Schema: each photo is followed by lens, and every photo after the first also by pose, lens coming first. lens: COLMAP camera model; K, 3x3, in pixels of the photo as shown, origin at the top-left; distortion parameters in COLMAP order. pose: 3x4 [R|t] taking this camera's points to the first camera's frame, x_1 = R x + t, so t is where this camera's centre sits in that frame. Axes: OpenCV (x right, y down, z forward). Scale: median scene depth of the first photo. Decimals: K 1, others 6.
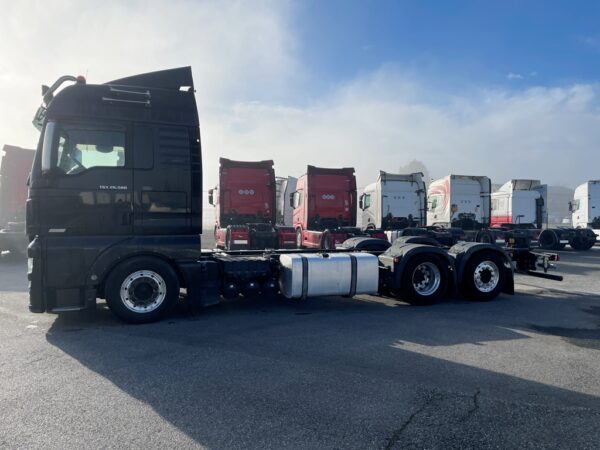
lens RADIAL K [[449.6, 0, 300.0], [0, 449.6, 225.0], [0, 0, 1]] dist [0.095302, -0.115509]
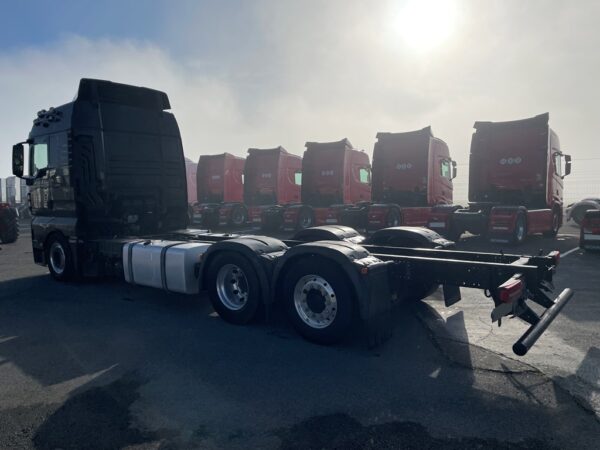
lens RADIAL K [[449.6, 0, 300.0], [0, 449.6, 225.0], [0, 0, 1]] dist [0.095302, -0.115509]
pose [[0.502914, 0.038184, -0.863492, 0.335898], [0.006695, 0.998822, 0.048067, -0.003781], [0.864310, -0.029955, 0.502066, 0.265673]]
